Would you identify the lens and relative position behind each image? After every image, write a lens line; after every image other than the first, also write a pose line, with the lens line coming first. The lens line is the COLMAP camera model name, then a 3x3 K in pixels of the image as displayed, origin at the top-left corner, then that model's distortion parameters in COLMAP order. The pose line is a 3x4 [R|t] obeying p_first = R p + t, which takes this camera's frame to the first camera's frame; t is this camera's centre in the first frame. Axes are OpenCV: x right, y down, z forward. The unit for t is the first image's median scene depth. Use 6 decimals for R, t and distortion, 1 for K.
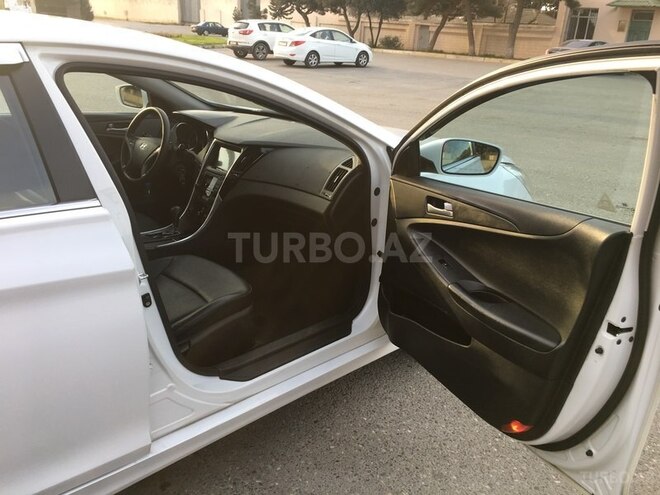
lens RADIAL K [[563.7, 0, 328.9], [0, 563.7, 245.5], [0, 0, 1]] dist [0.084512, -0.108798]
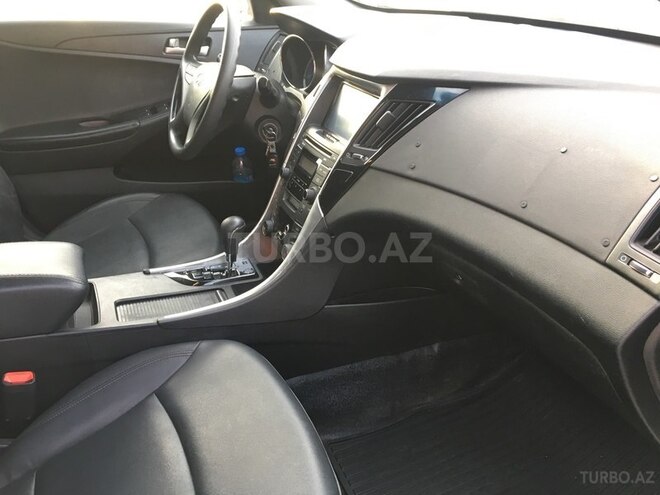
lens RADIAL K [[563.7, 0, 330.8], [0, 563.7, 246.5], [0, 0, 1]] dist [0.084512, -0.108798]
pose [[0.933824, 0.114701, -0.338844, -0.043930], [-0.084328, 0.991091, 0.103092, -0.100929], [0.347650, -0.067696, 0.935177, 0.619789]]
